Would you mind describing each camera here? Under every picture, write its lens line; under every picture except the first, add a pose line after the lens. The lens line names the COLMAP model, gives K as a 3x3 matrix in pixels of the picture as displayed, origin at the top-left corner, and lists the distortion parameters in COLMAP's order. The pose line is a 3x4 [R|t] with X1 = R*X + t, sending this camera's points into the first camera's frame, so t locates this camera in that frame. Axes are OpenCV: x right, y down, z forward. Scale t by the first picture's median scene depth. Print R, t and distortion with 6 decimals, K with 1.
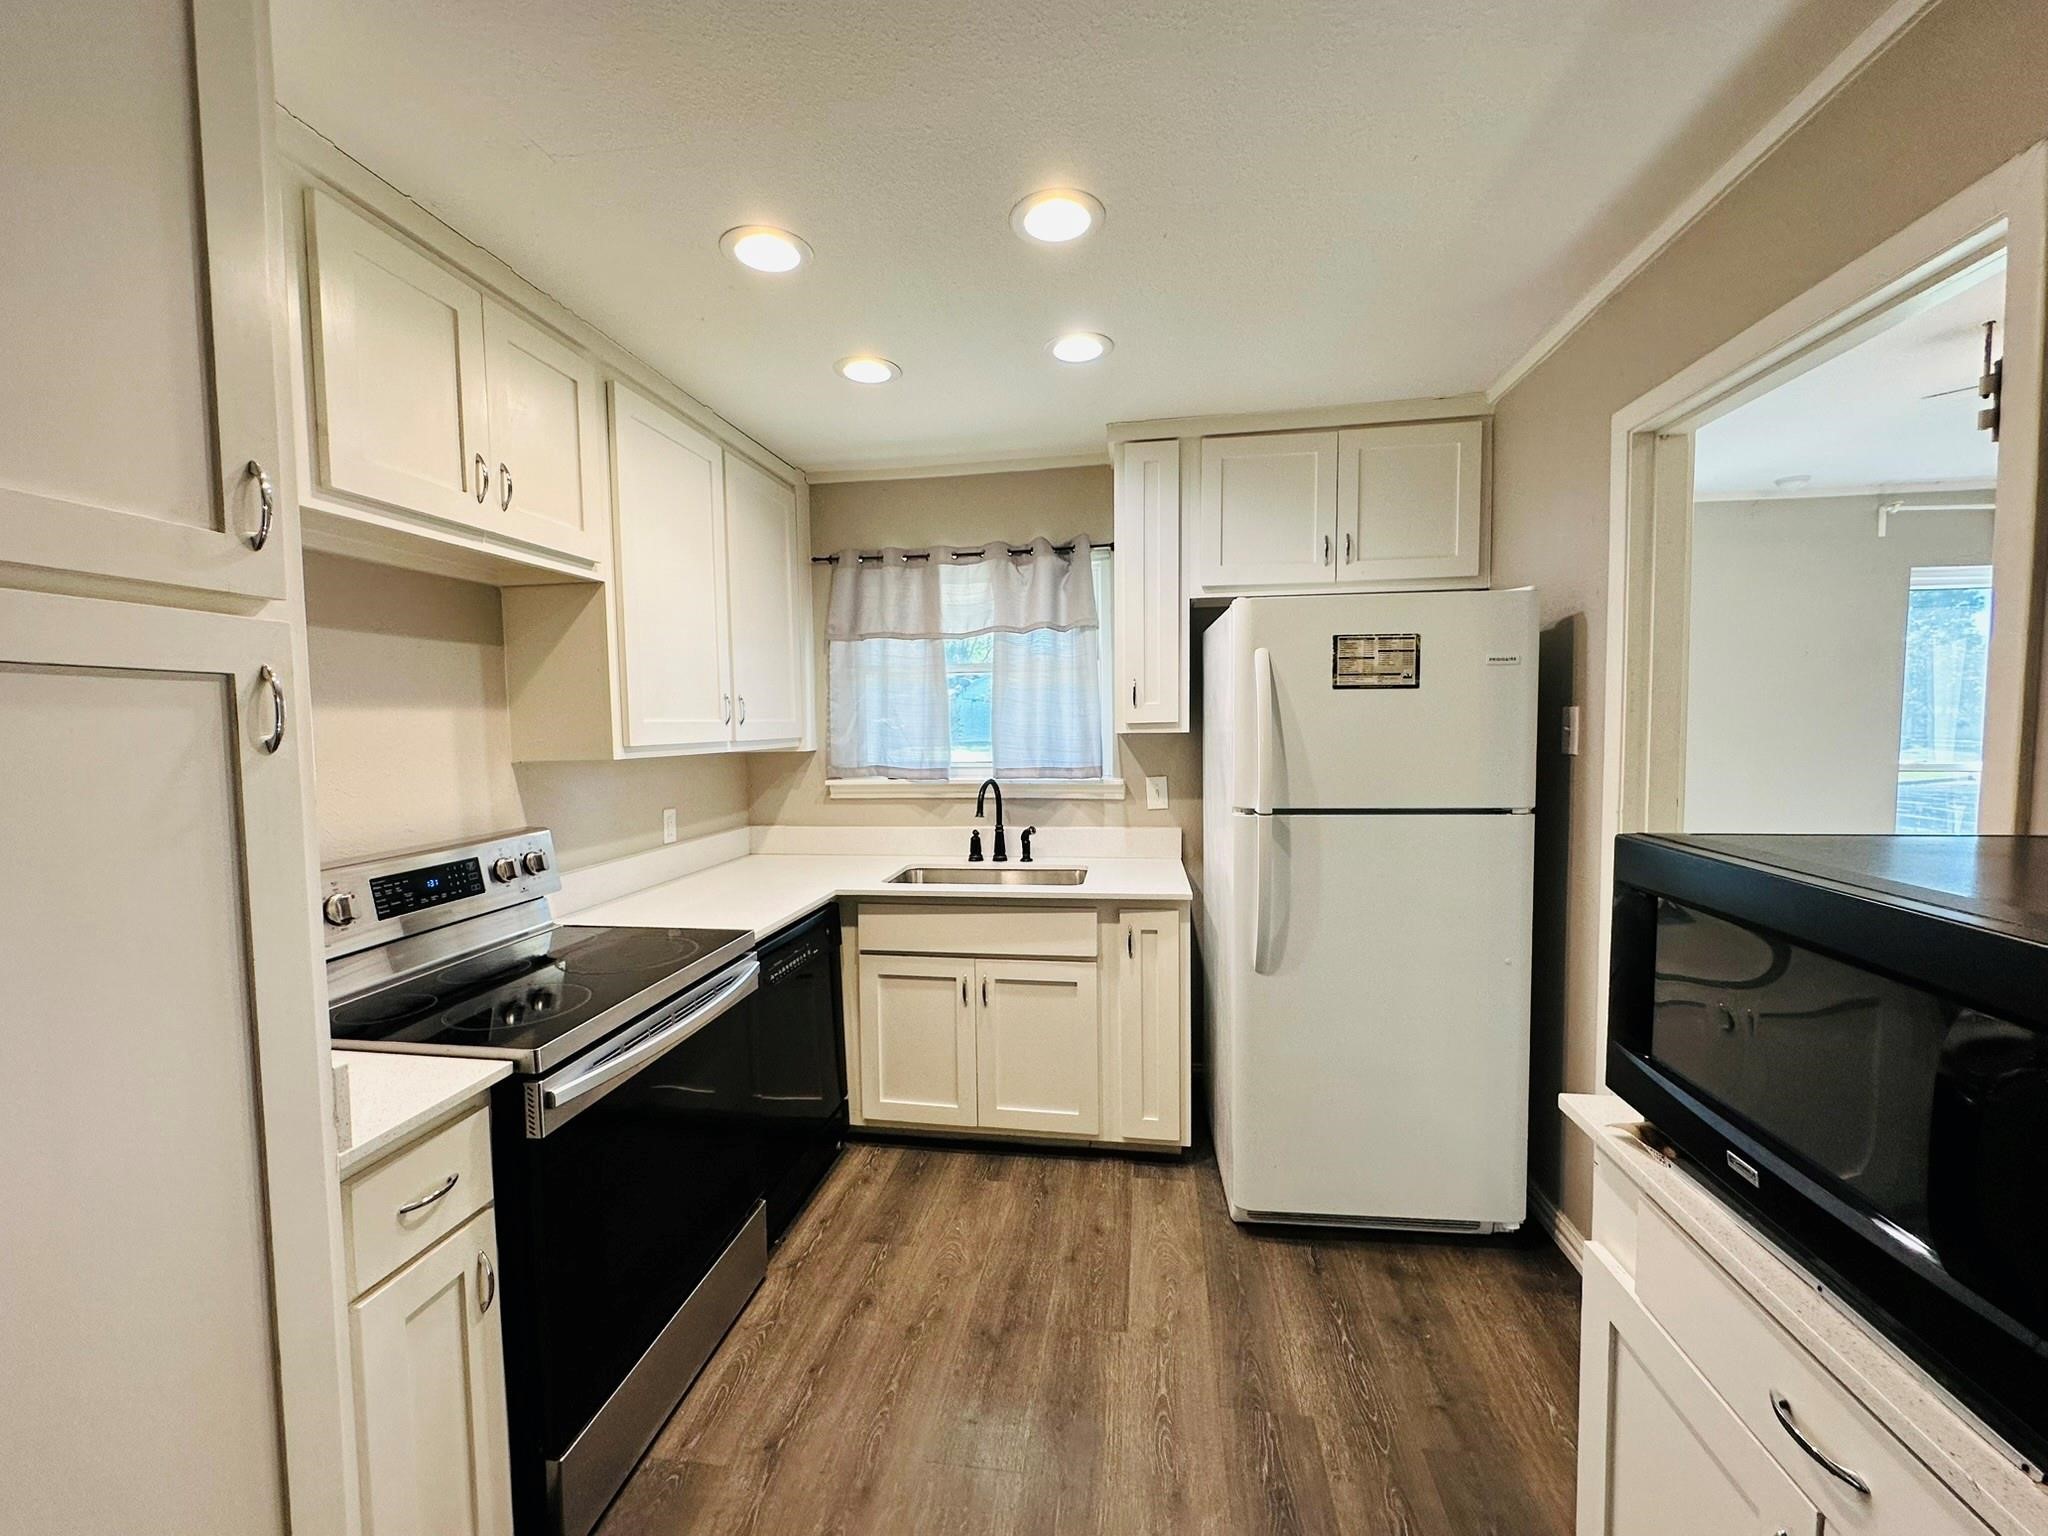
lens RADIAL K [[816.6, 0, 1023.4], [0, 816.6, 763.0], [0, 0, 1]] dist [-0.003718, -0.000474]
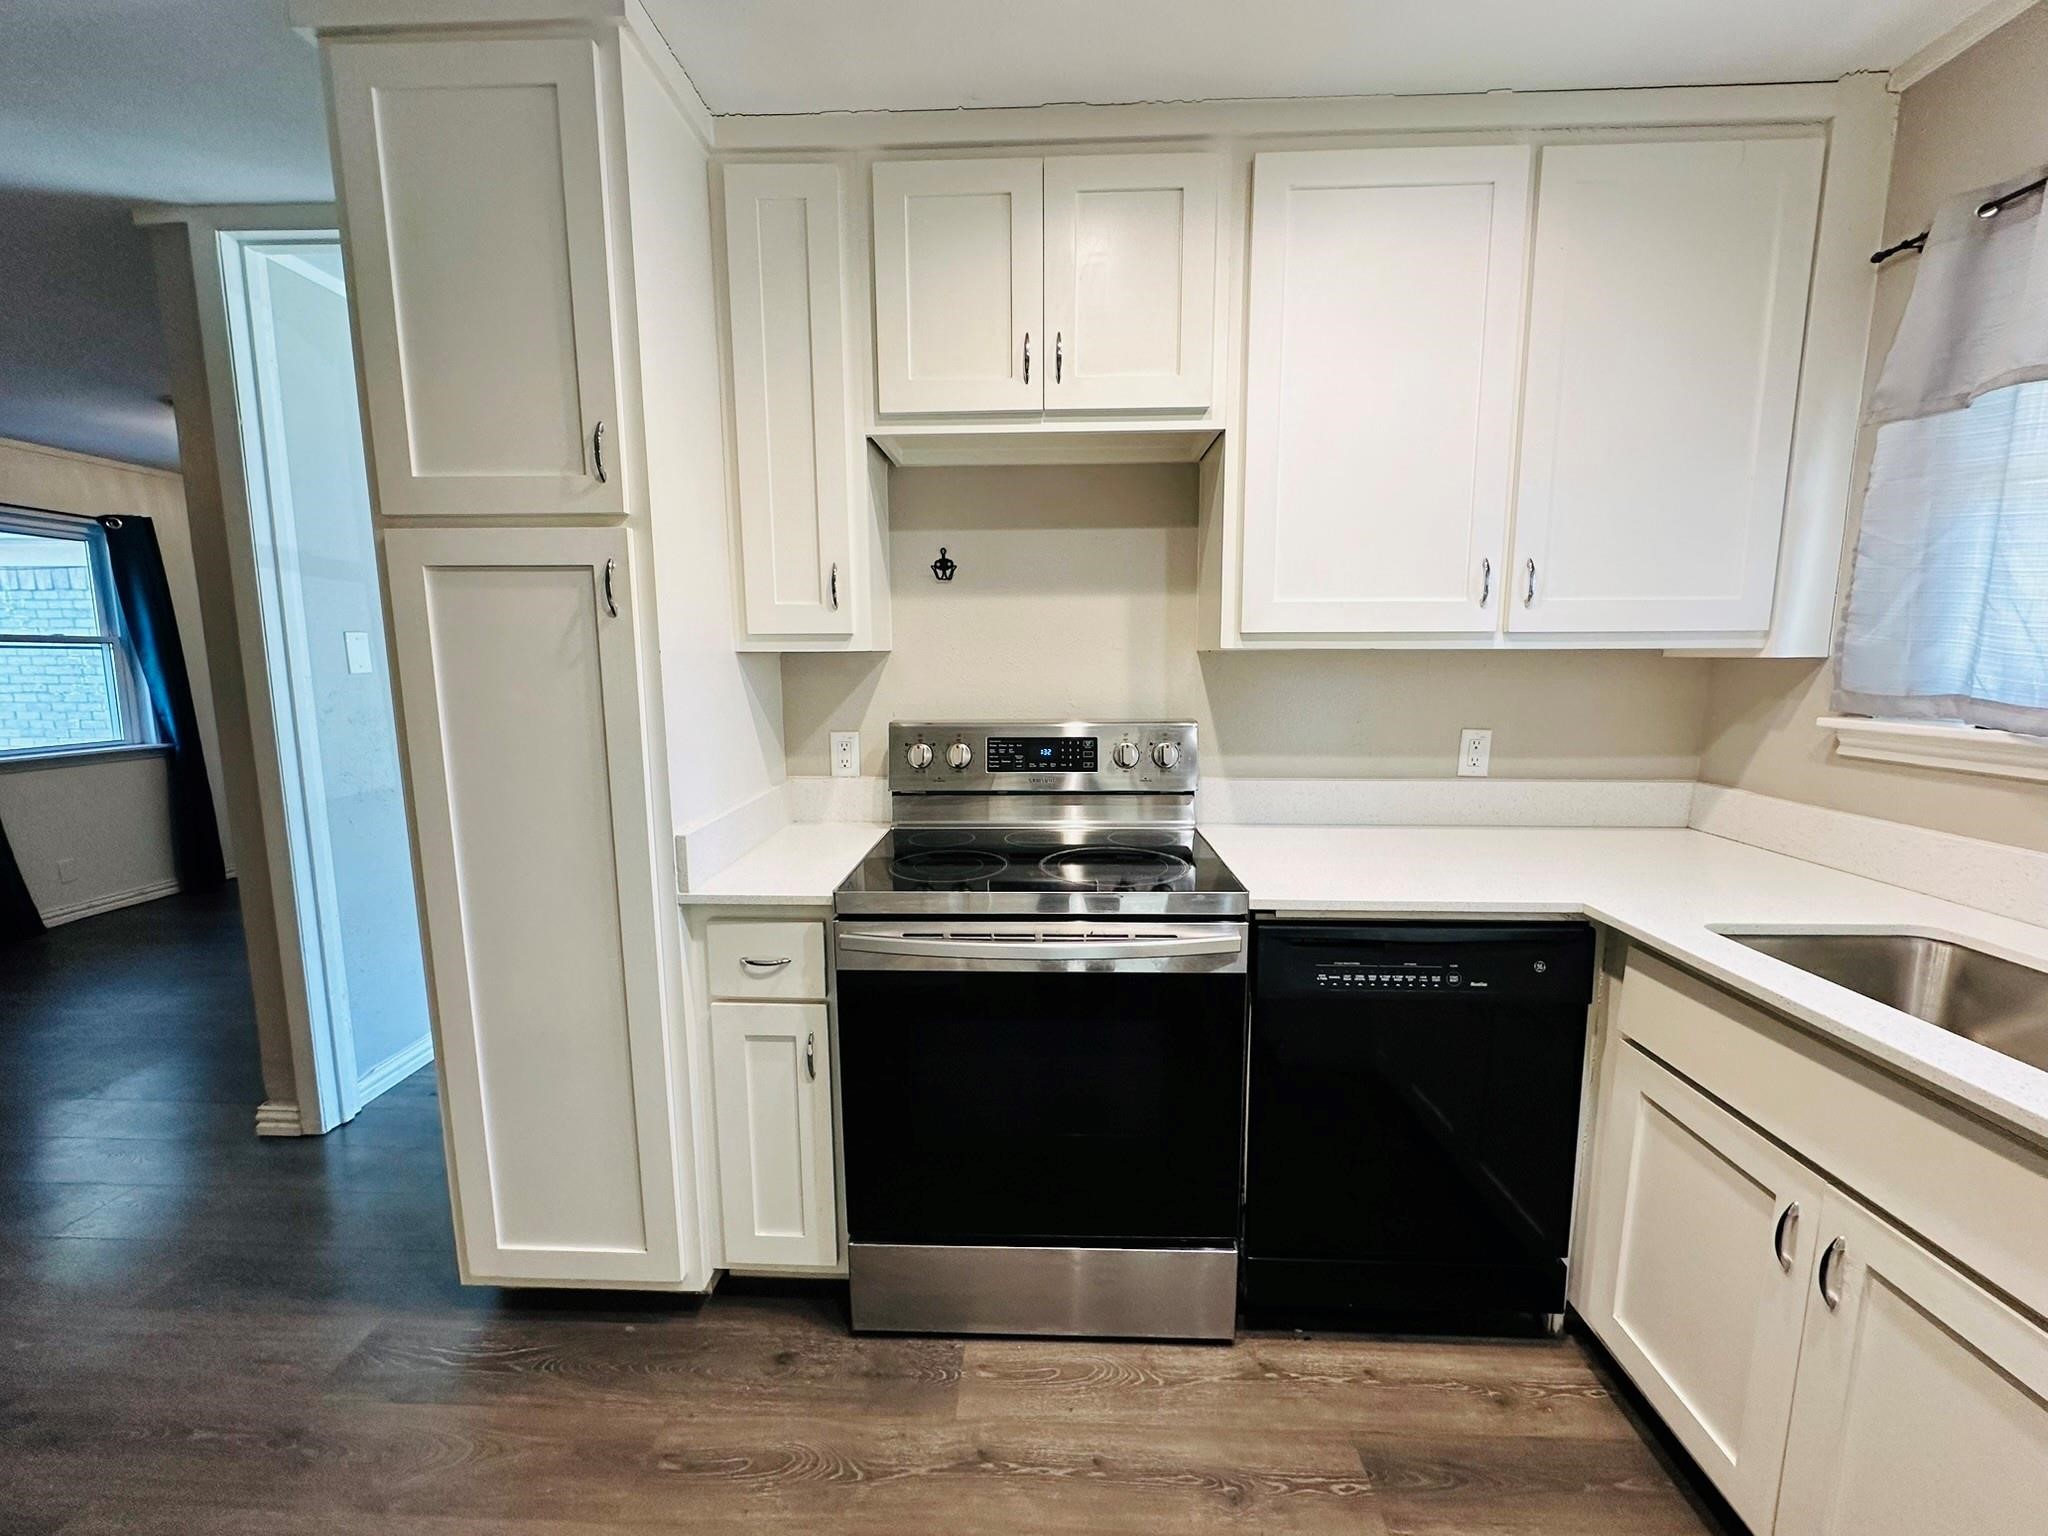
lens RADIAL K [[816.6, 0, 1022.3], [0, 816.6, 765.3], [0, 0, 1]] dist [-0.003718, -0.000474]
pose [[0.108574, 0.153941, -0.982097, 0.309795], [-0.048078, 0.987594, 0.149488, -0.001075], [0.992925, 0.030986, 0.114628, 0.683381]]
